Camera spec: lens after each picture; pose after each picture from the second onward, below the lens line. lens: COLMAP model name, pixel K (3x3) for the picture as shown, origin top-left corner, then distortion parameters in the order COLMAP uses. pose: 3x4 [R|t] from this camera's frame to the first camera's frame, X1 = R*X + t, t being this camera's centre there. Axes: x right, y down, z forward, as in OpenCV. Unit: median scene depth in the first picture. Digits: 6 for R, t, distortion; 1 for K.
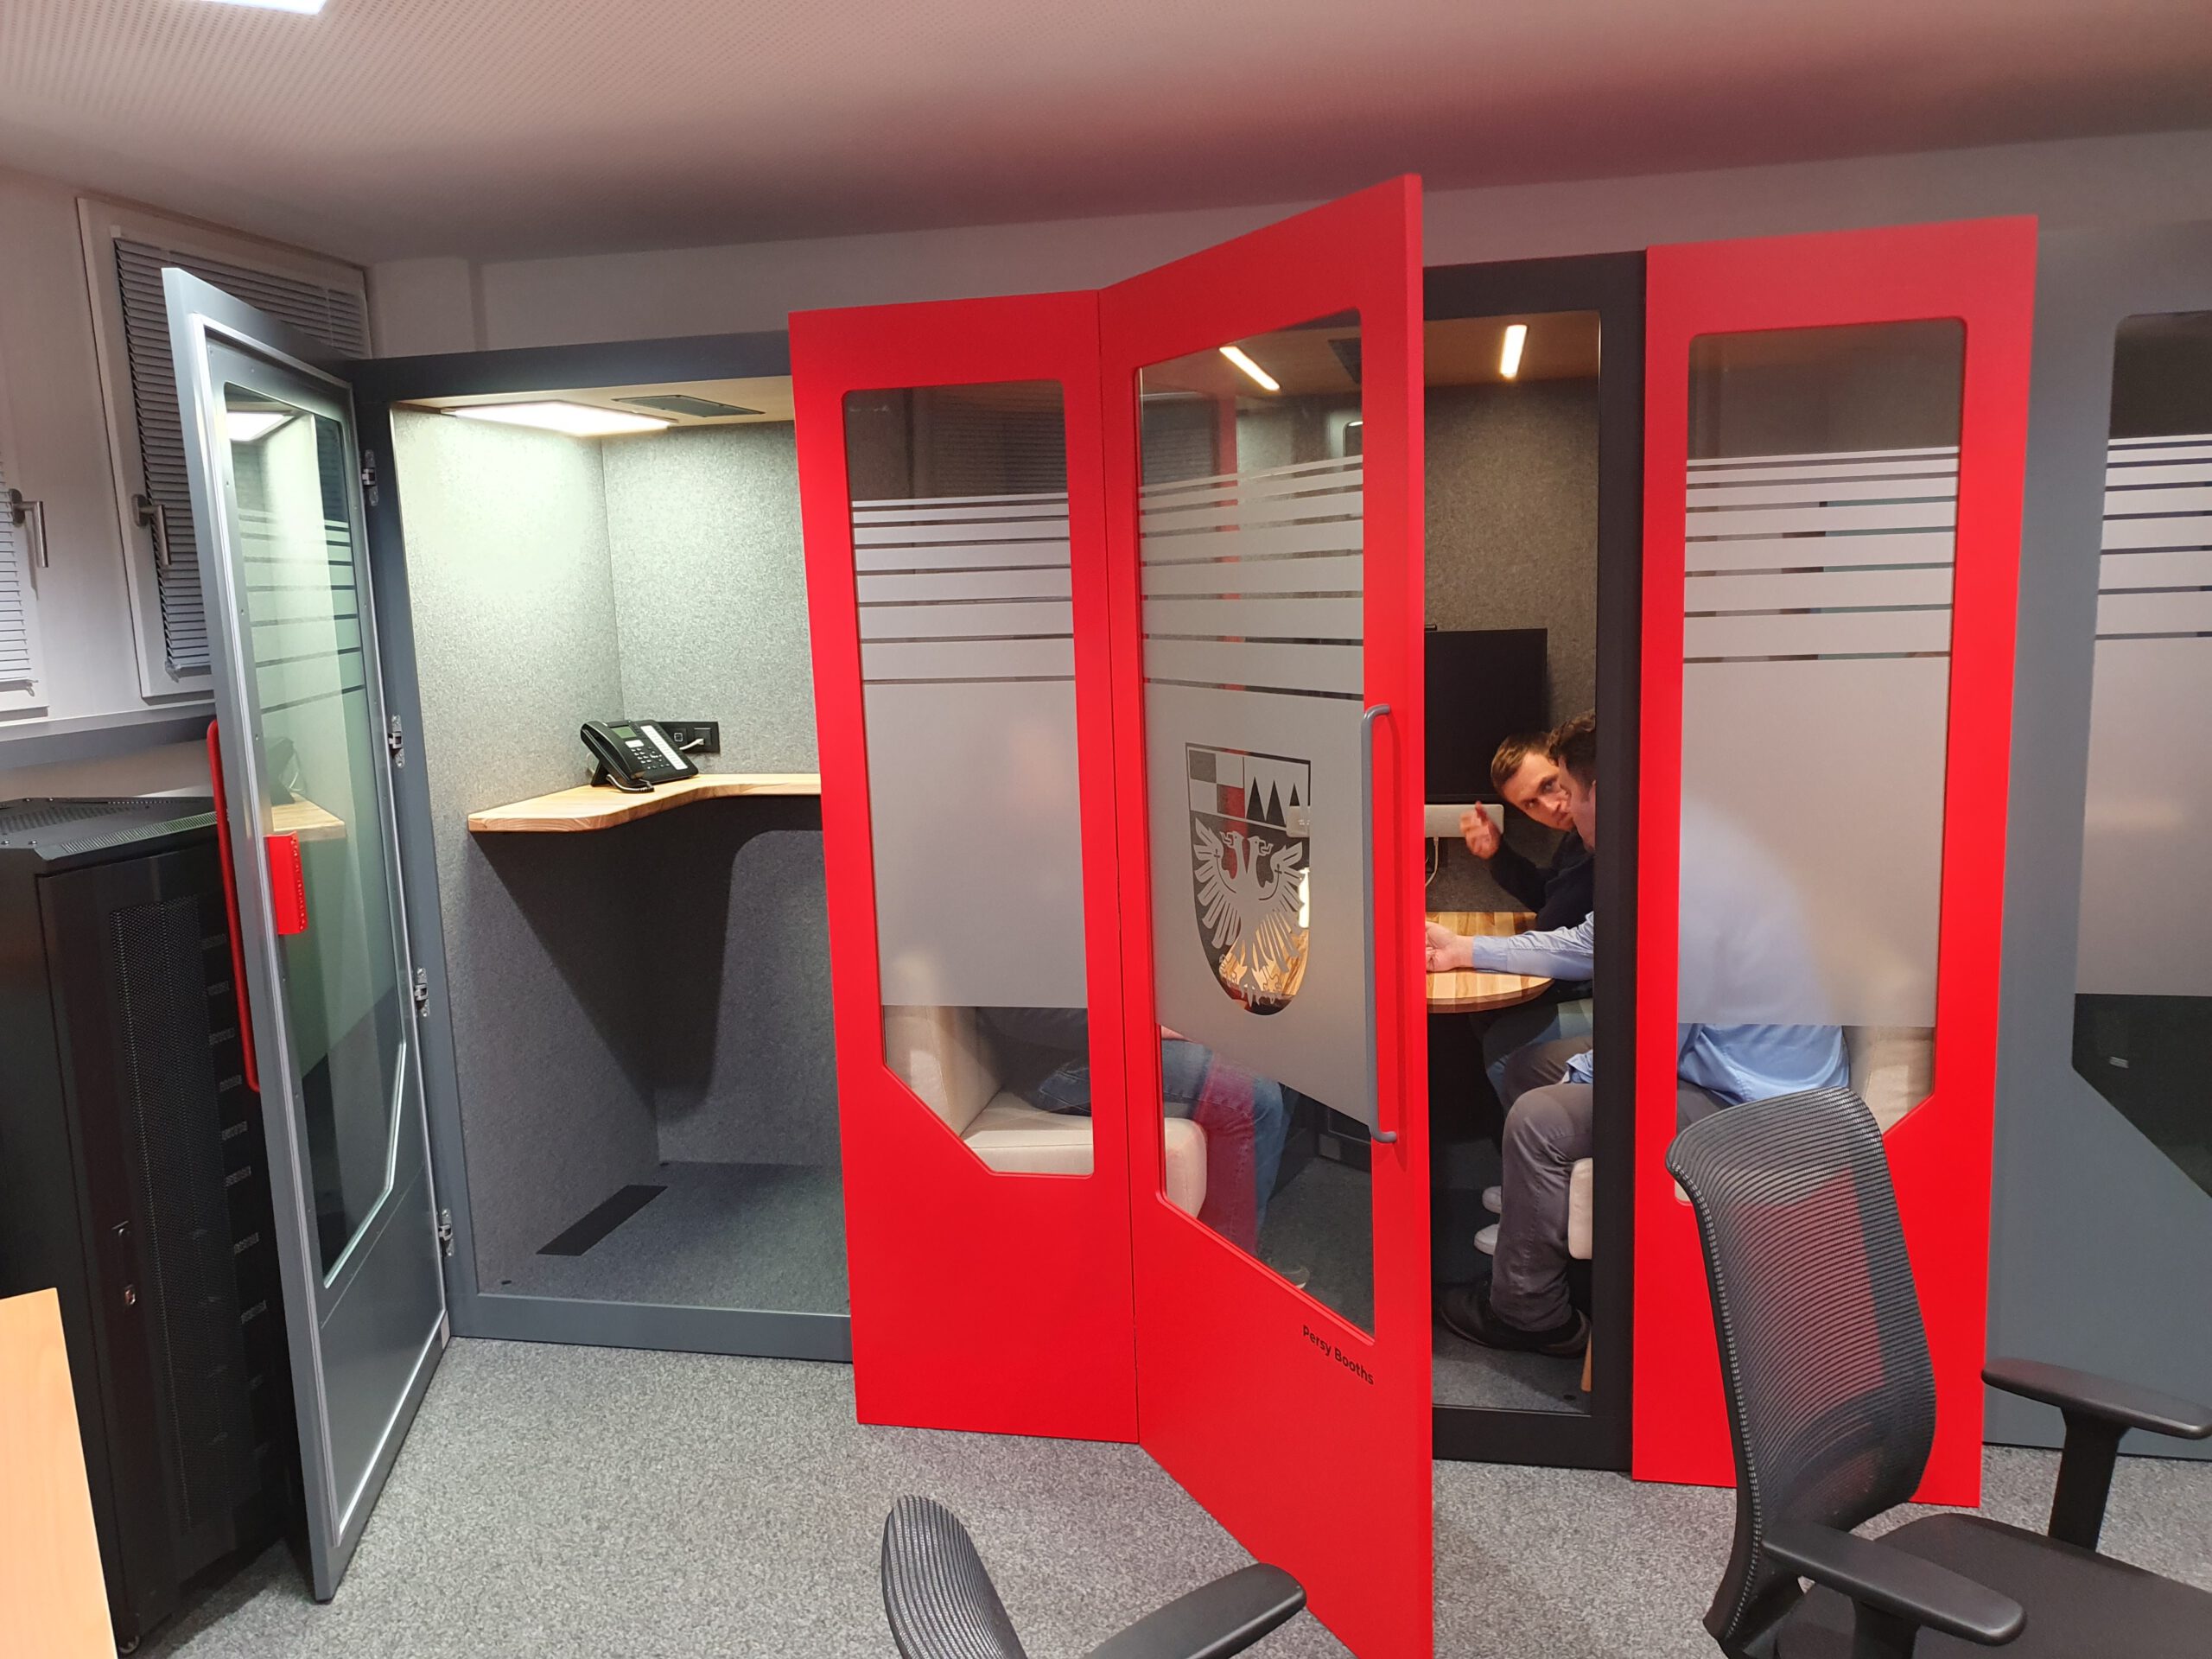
lens RADIAL K [[1687.2, 0, 1113.0], [0, 1687.2, 855.4], [0, 0, 1]] dist [0.006661, -0.003990]
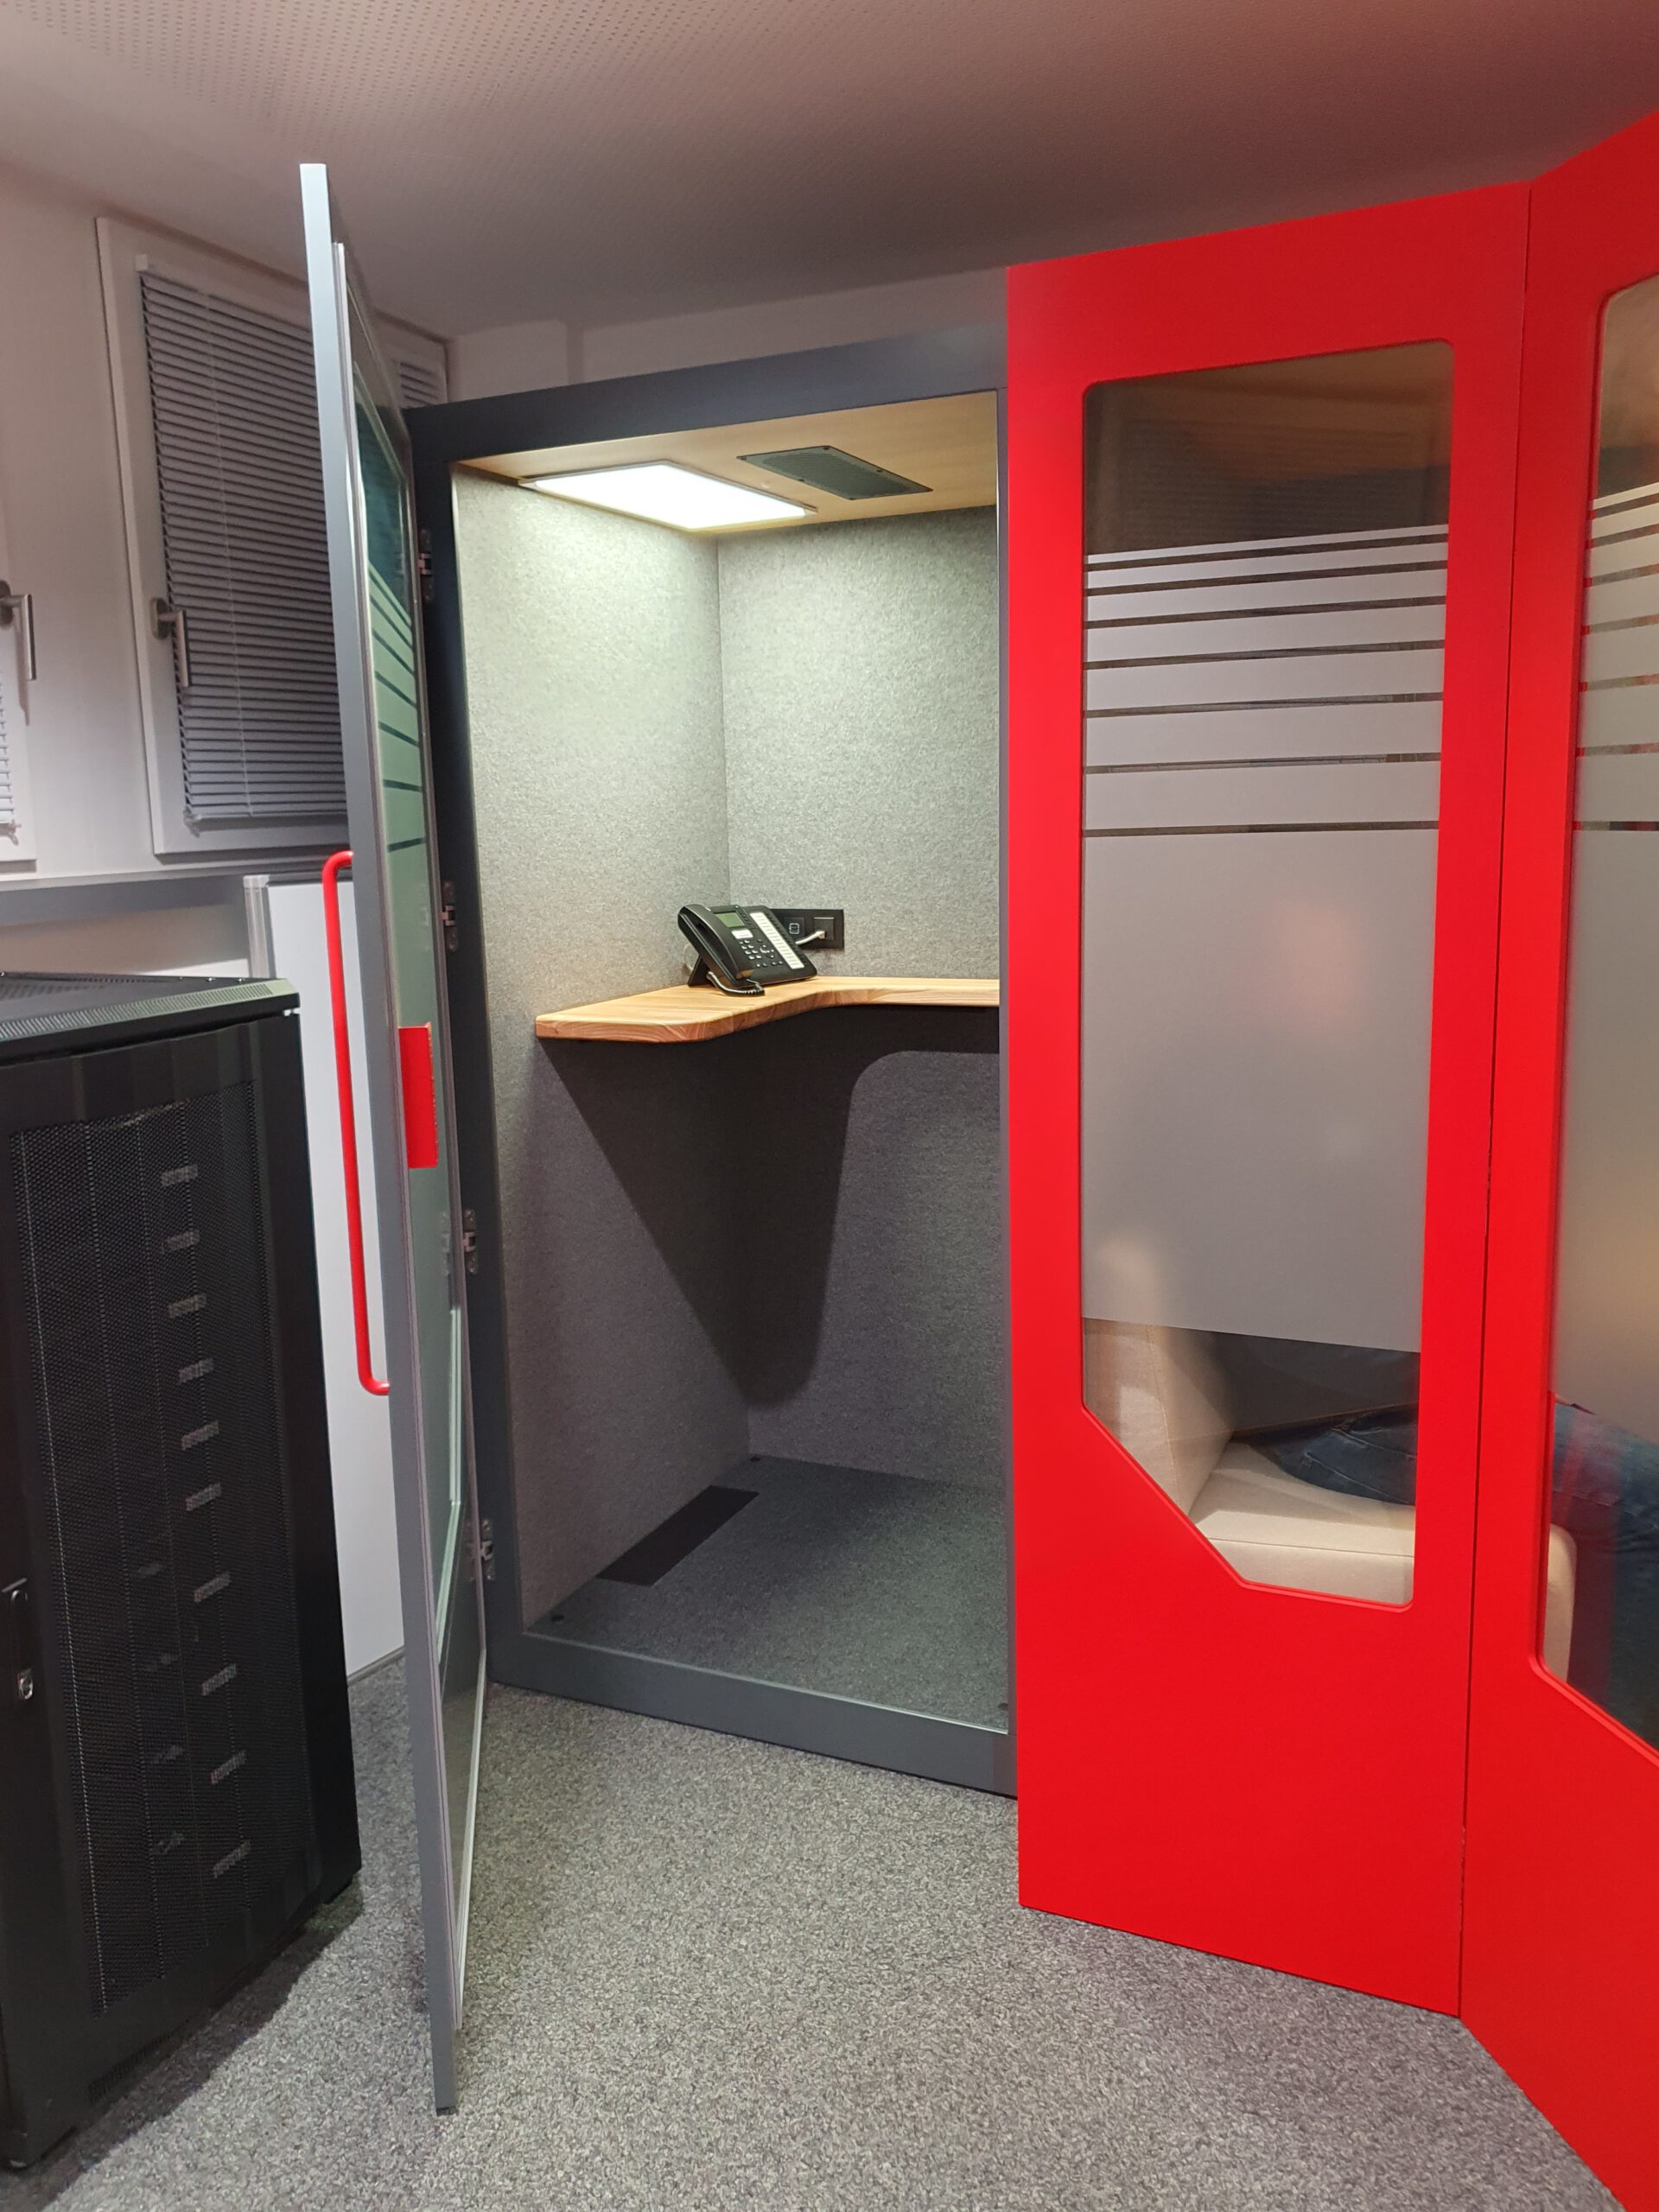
lens RADIAL K [[1687.2, 0, 829.5], [0, 1687.2, 1106.0], [0, 0, 1]] dist [0.006661, -0.003990]
pose [[0.976859, 0.044790, -0.209142, -0.088490], [-0.041618, 0.998942, 0.019543, -0.003284], [0.209796, -0.010387, 0.977690, 0.279309]]
